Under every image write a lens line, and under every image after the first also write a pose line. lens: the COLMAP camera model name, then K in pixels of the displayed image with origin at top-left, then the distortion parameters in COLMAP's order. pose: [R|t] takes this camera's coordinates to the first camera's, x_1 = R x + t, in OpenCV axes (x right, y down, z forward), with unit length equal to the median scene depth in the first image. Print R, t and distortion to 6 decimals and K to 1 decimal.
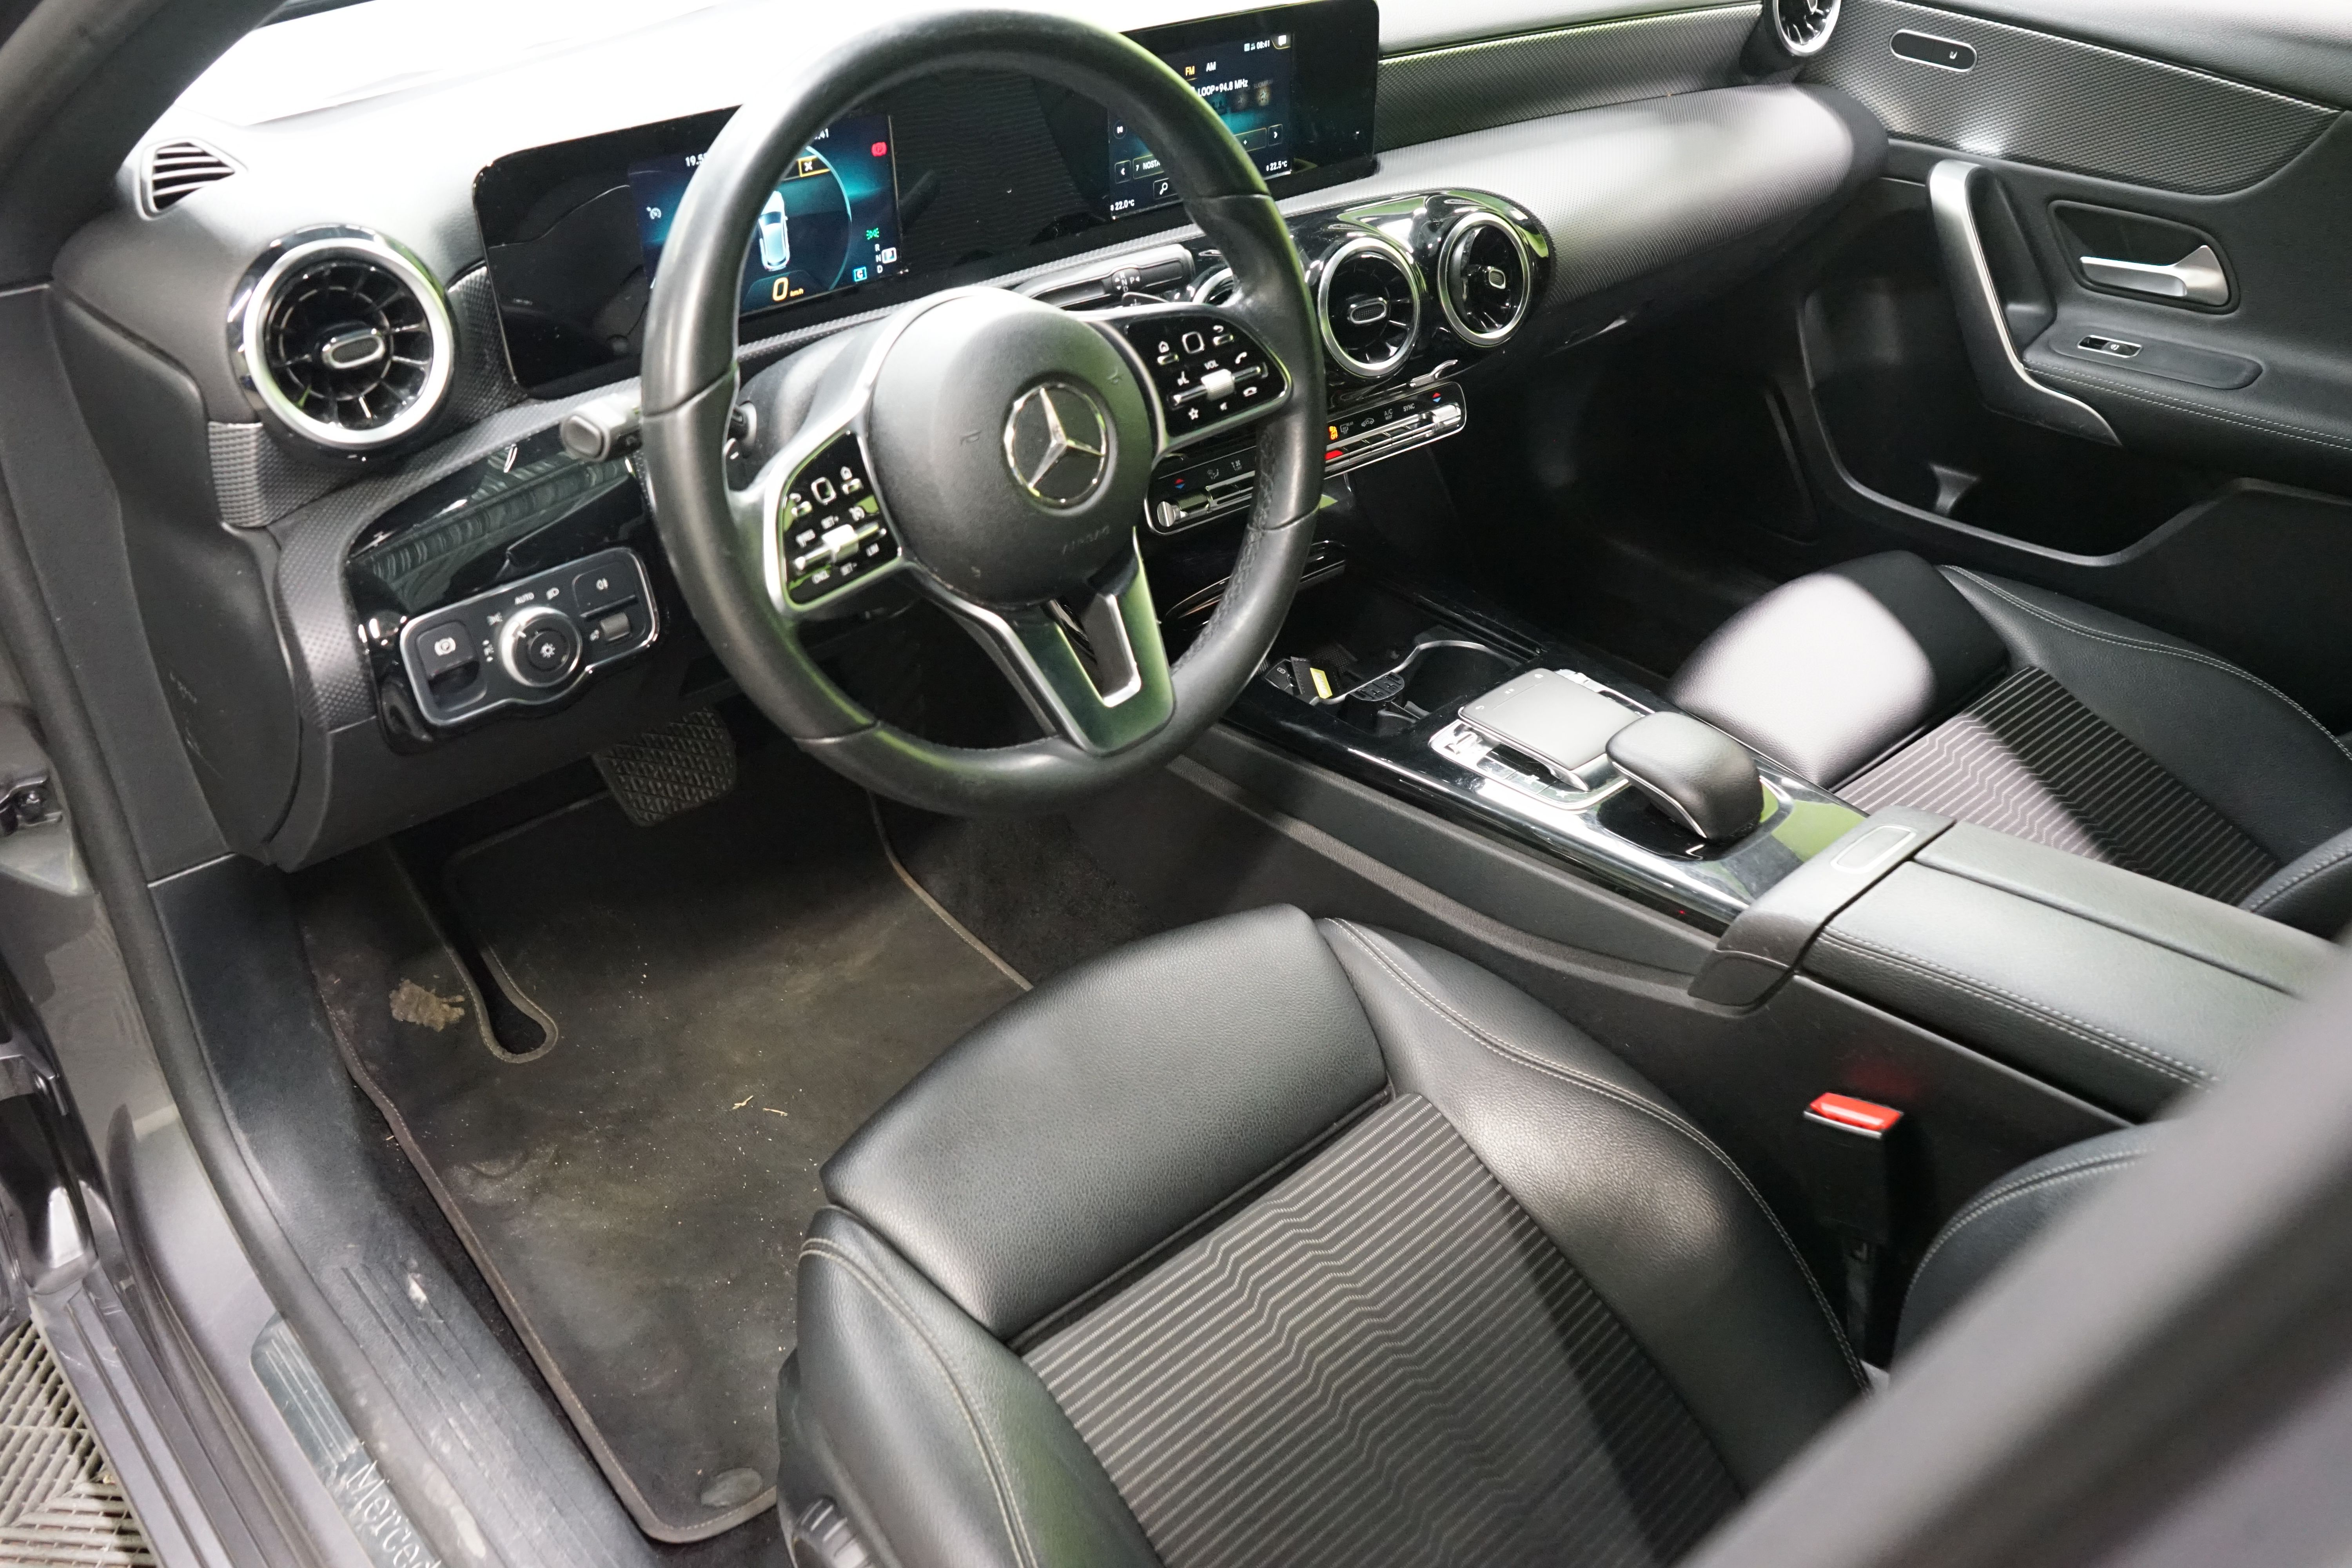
lens RADIAL K [[1937.7, 0, 1176.0], [0, 1937.7, 784.0], [0, 0, 1]] dist [0.013939, -0.000387]
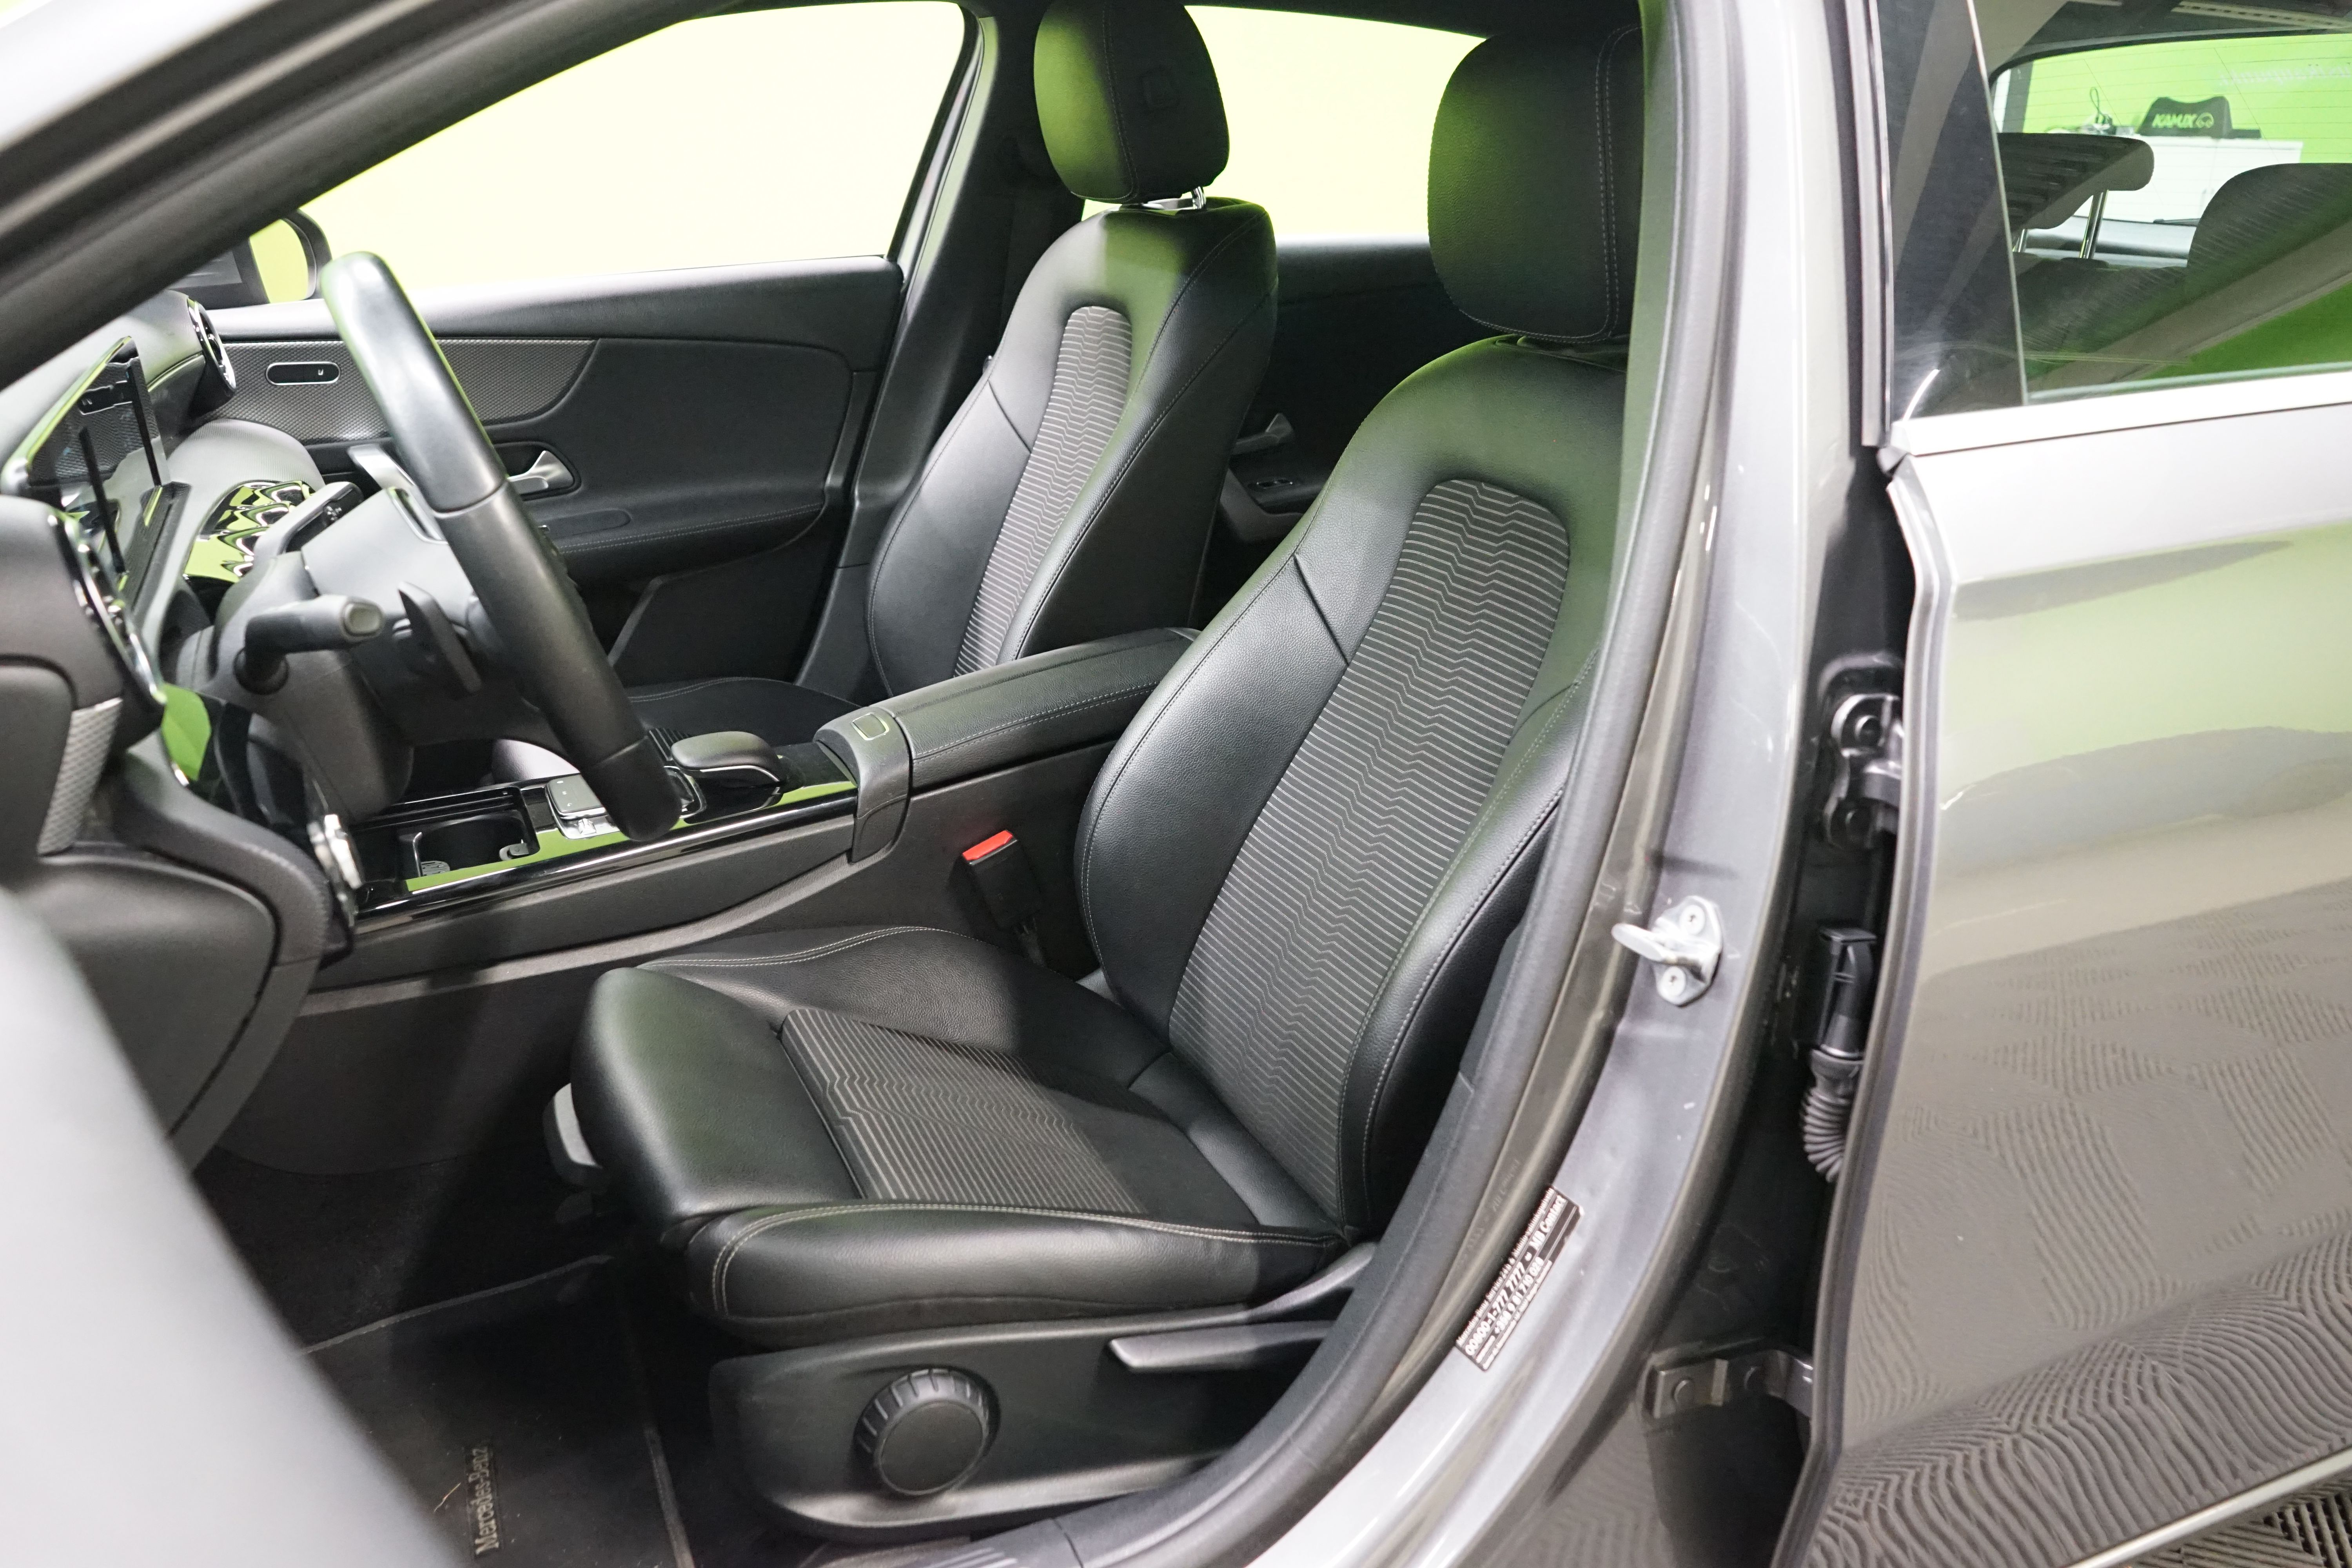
lens RADIAL K [[1937.7, 0, 1176.0], [0, 1937.7, 784.0], [0, 0, 1]] dist [0.013939, -0.000387]
pose [[0.339663, -0.351233, 0.872505, -0.826115], [0.541060, 0.831762, 0.124200, 0.007048], [-0.769340, 0.429891, 0.472557, 0.069284]]
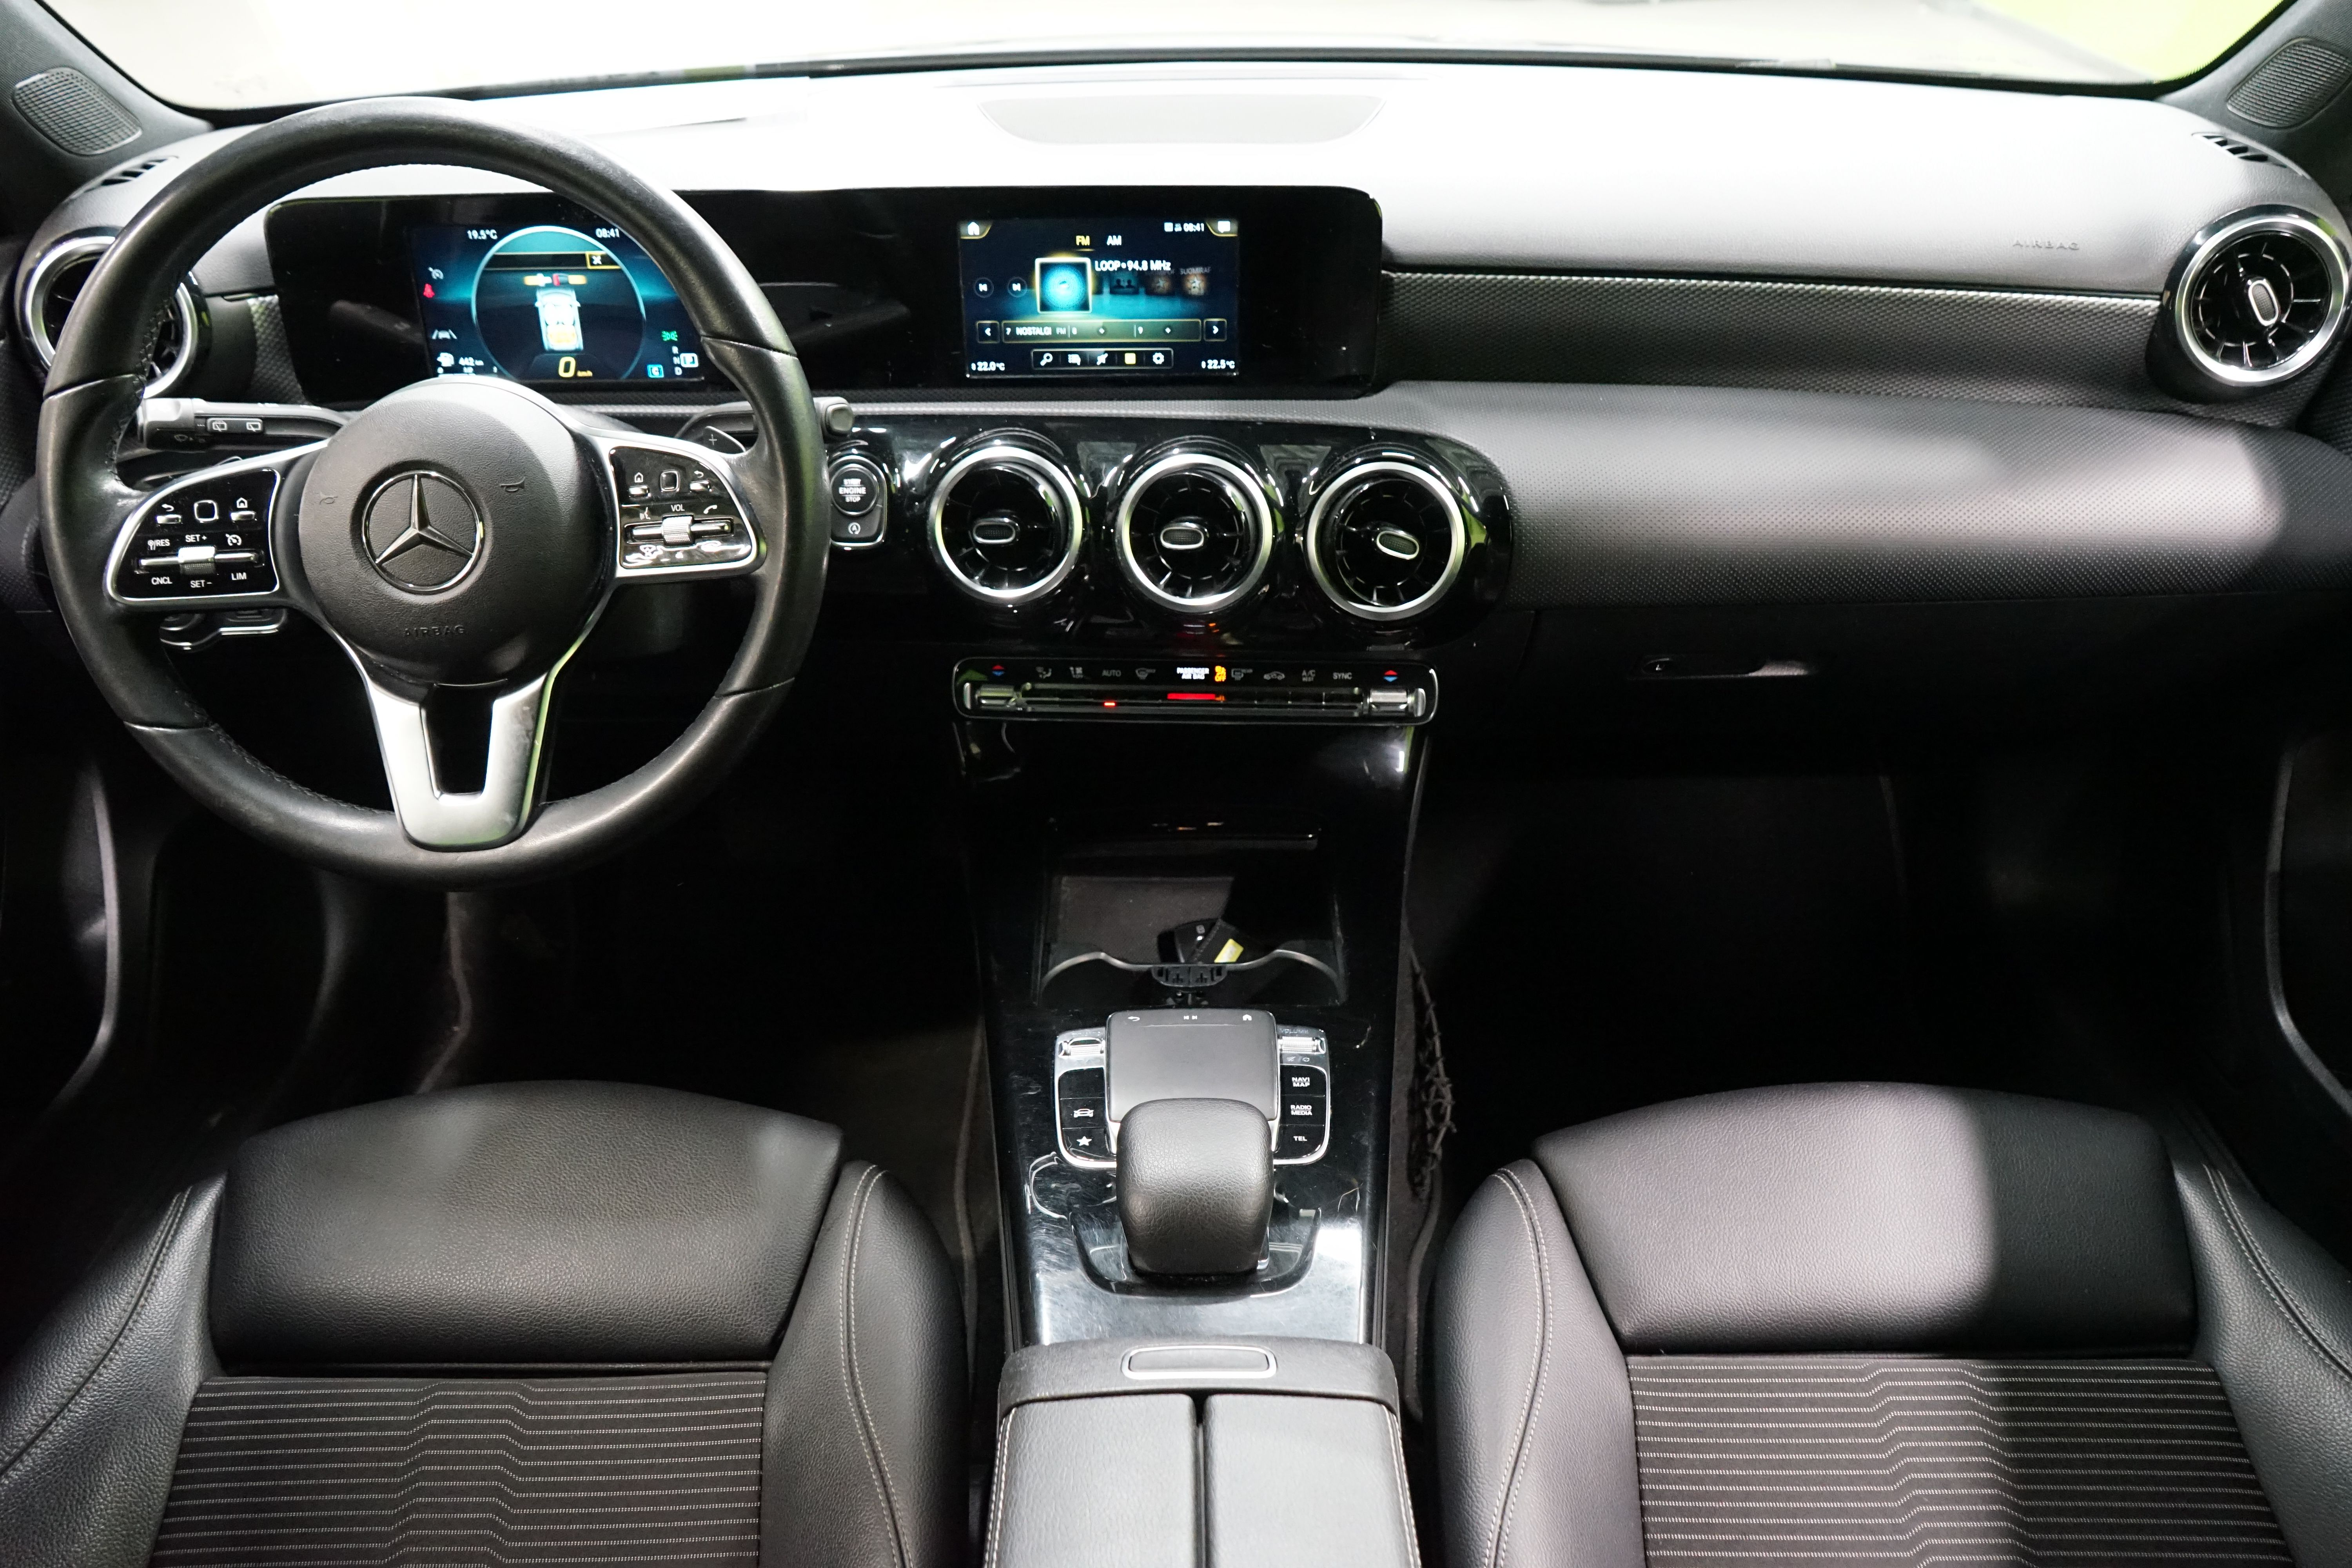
lens RADIAL K [[1937.7, 0, 1176.0], [0, 1937.7, 784.0], [0, 0, 1]] dist [0.013939, -0.000387]
pose [[0.719431, 0.302825, -0.625072, 0.761445], [-0.359379, 0.932414, 0.038091, -0.197937], [0.594361, 0.197234, 0.779637, 0.401474]]
